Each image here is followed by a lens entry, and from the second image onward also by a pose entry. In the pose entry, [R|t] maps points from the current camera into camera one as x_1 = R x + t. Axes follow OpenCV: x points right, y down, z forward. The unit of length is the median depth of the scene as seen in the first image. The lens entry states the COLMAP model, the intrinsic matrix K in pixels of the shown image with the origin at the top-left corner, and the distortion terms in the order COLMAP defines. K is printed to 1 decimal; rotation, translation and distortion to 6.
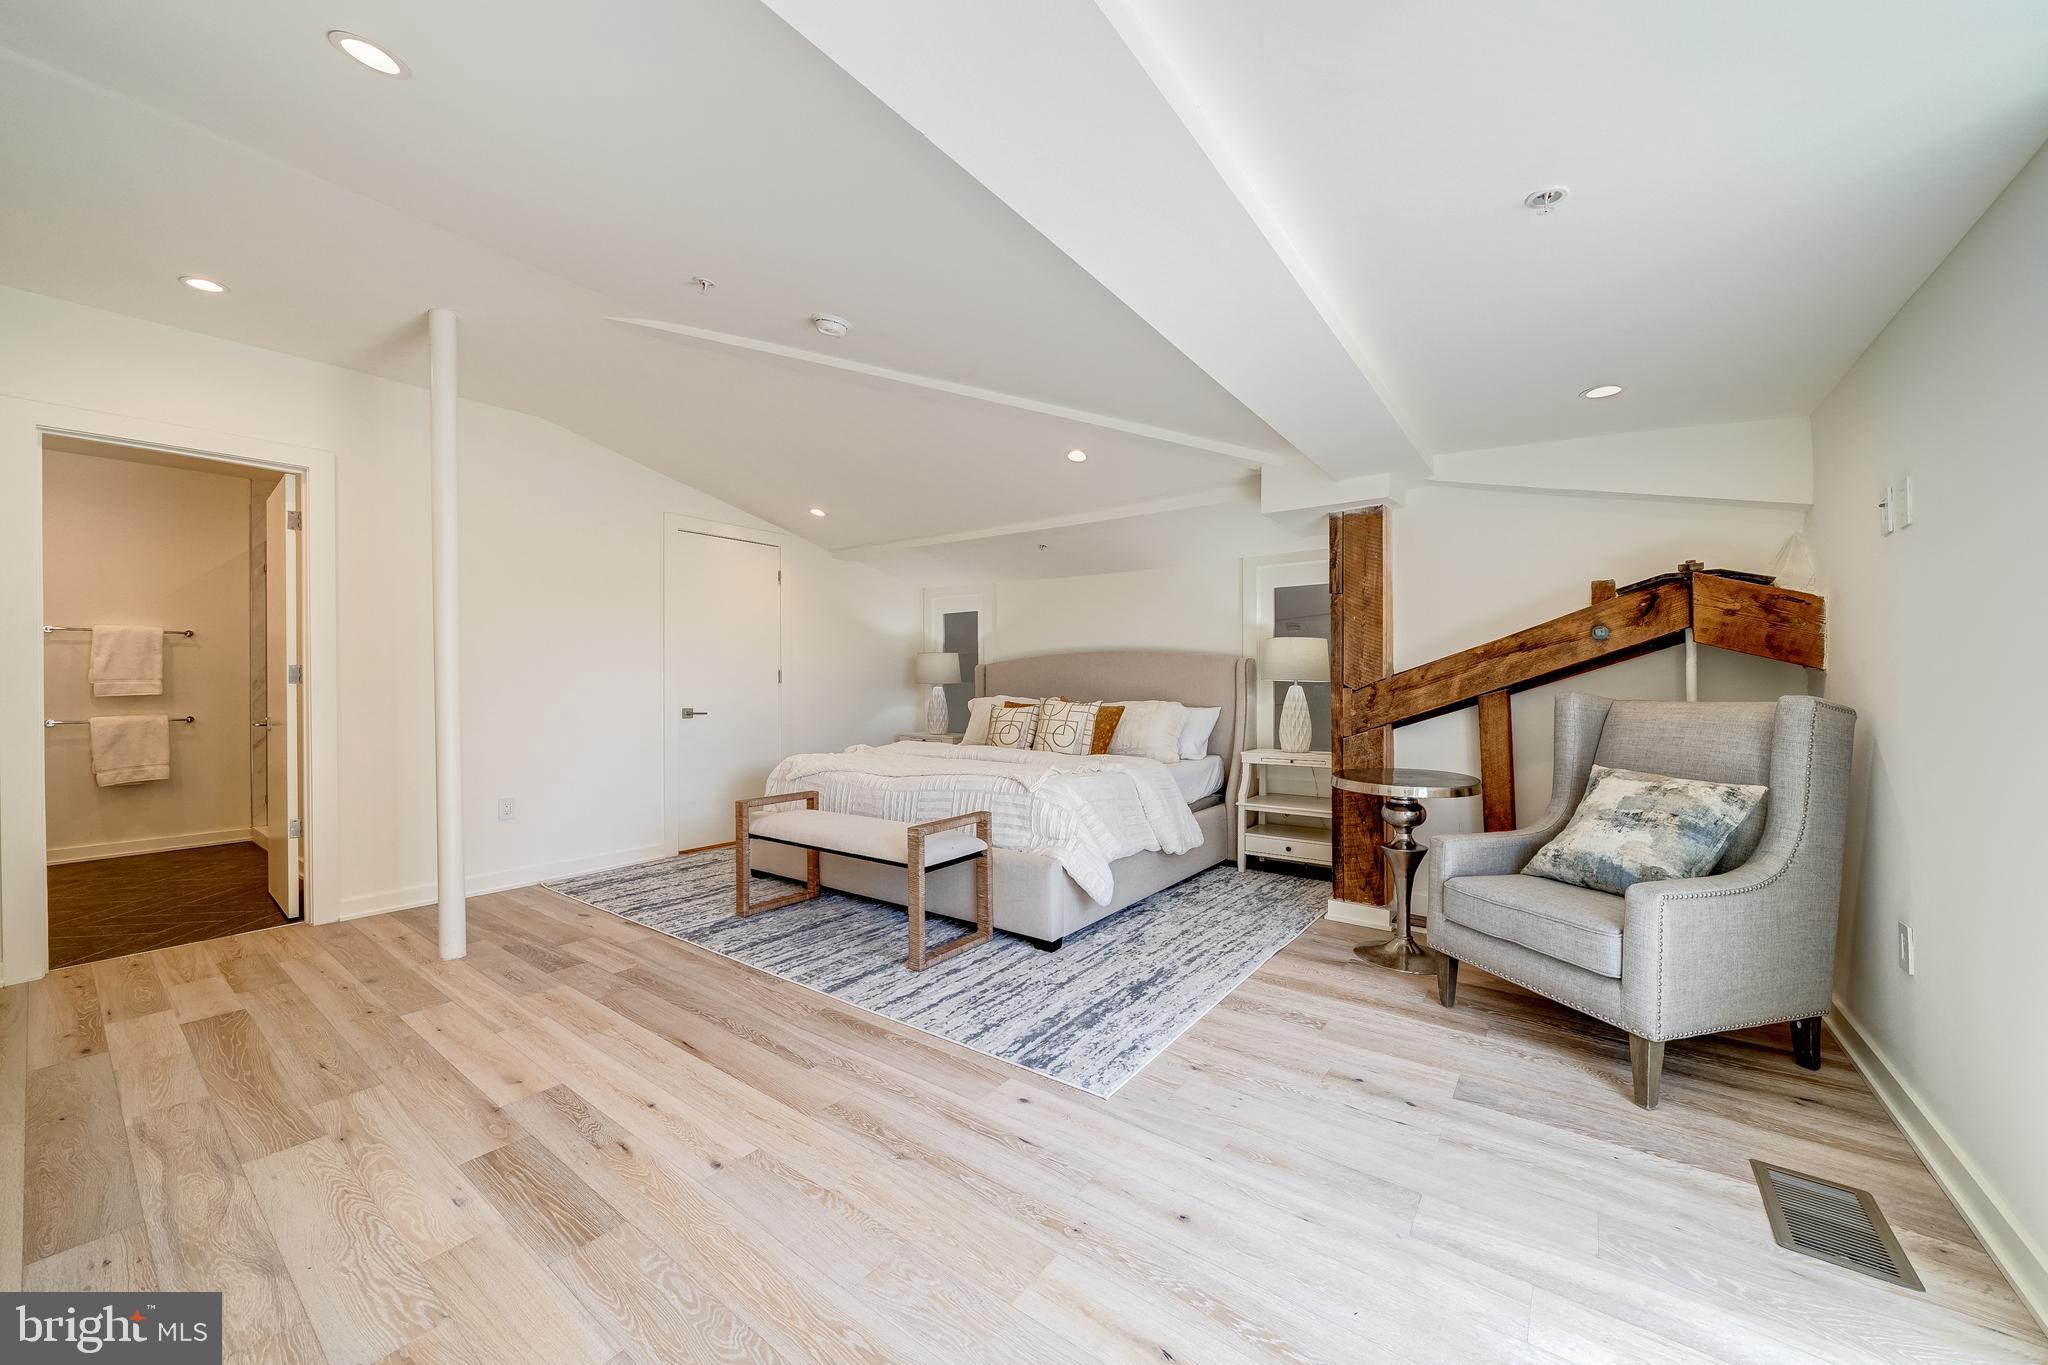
lens RADIAL K [[754.8, 0, 1028.1], [0, 754.8, 690.6], [0, 0, 1]] dist [-0.000383, 0.000925]
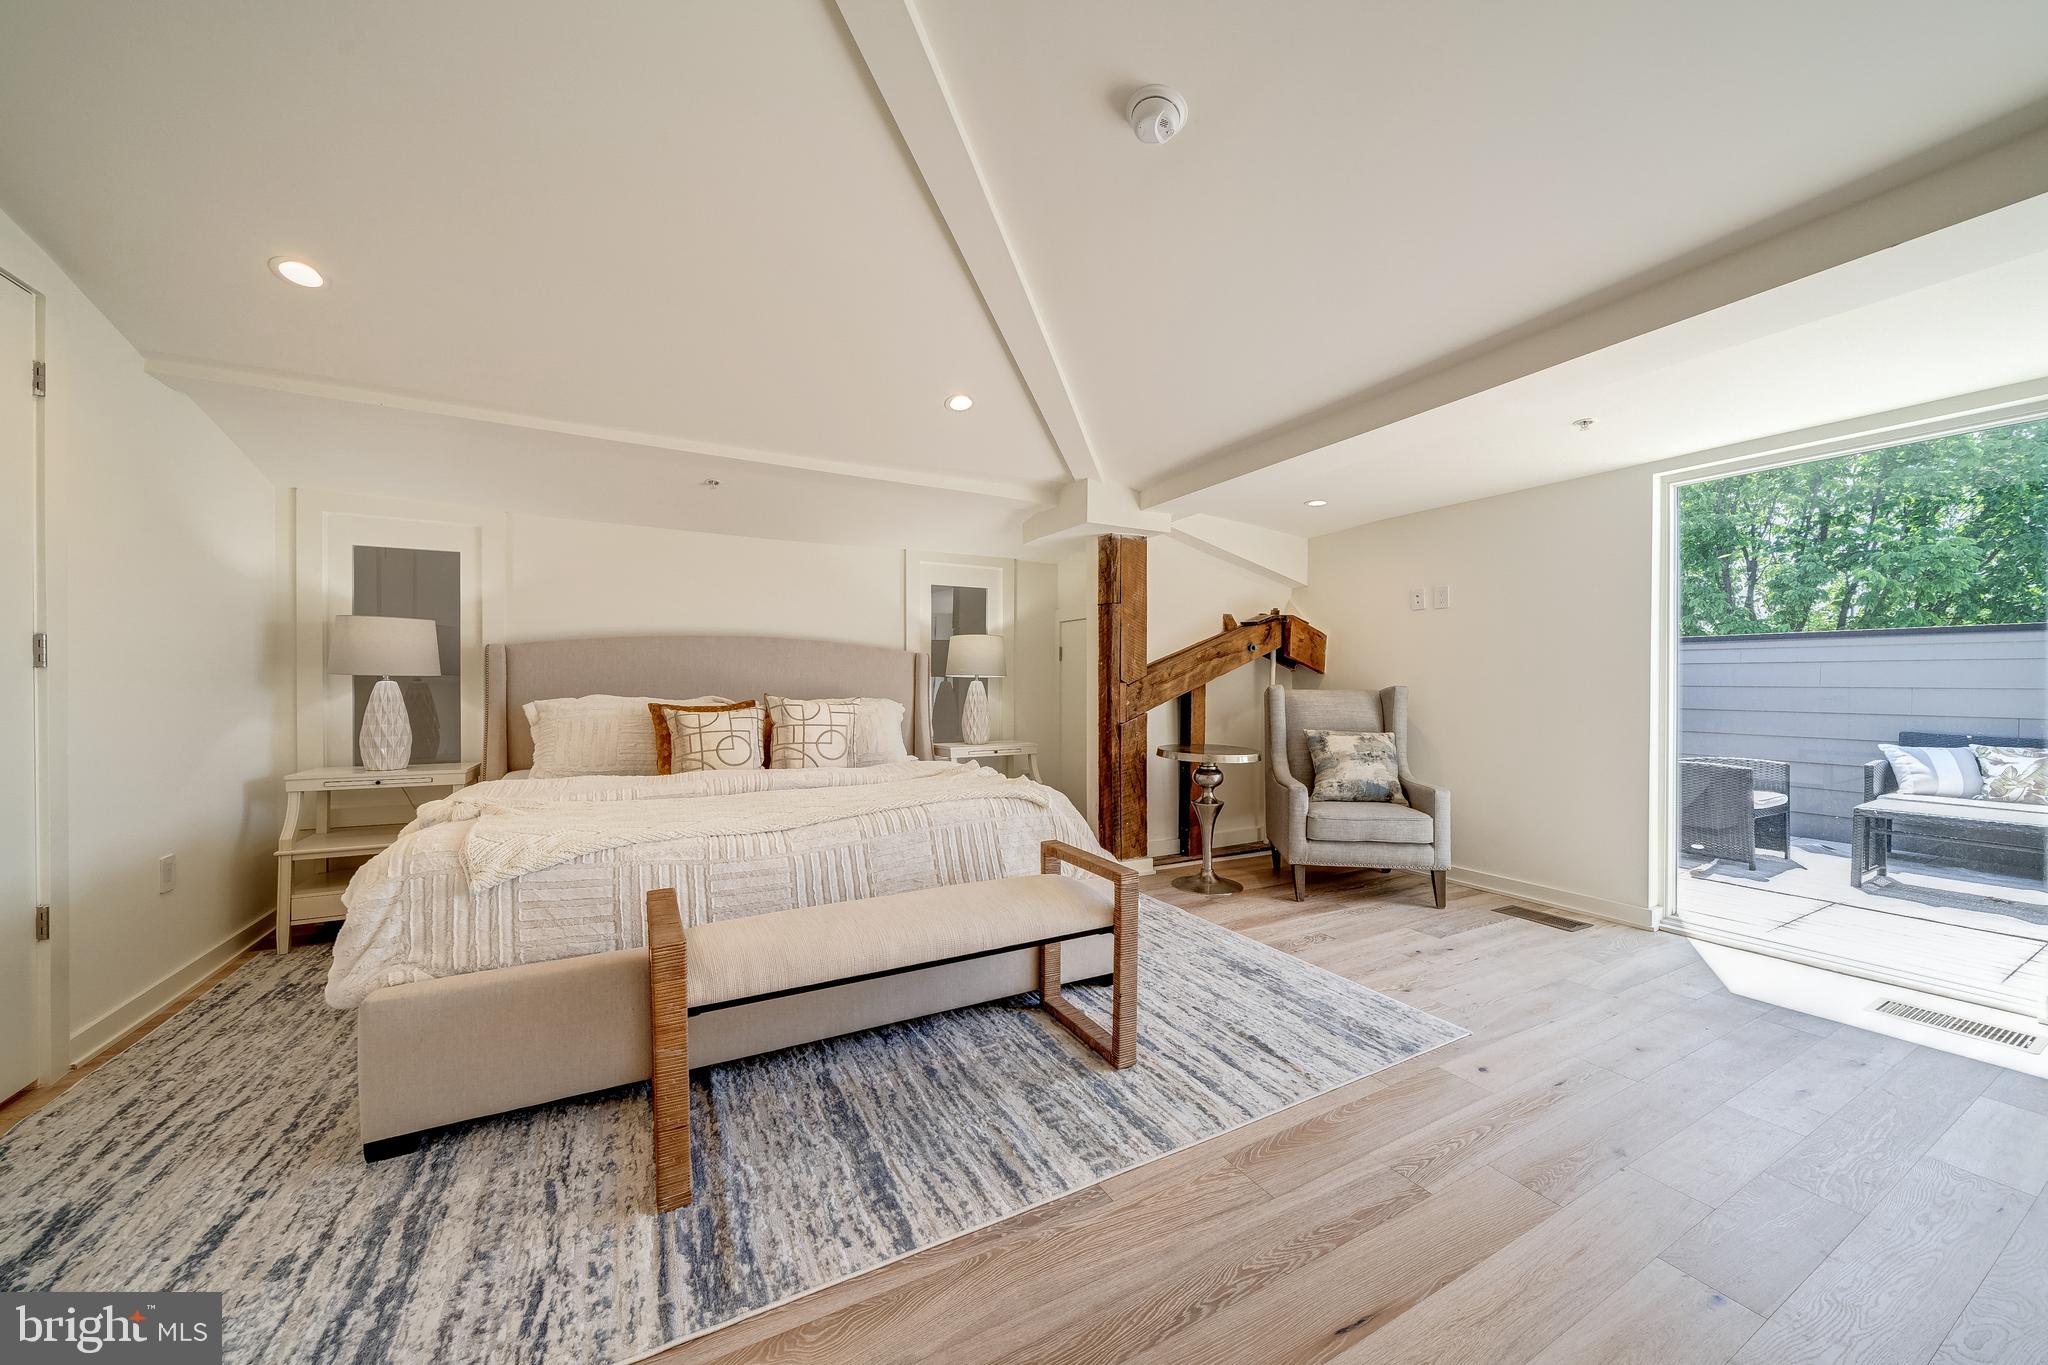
lens RADIAL K [[716.7, 0, 1015.1], [0, 716.7, 690.6], [0, 0, 1]] dist [-0.009737, 0.000815]
pose [[0.431915, -0.008710, 0.901872, -0.774006], [0.002940, 0.999962, 0.008250, -0.000471], [-0.901909, -0.000911, 0.431925, 0.756036]]
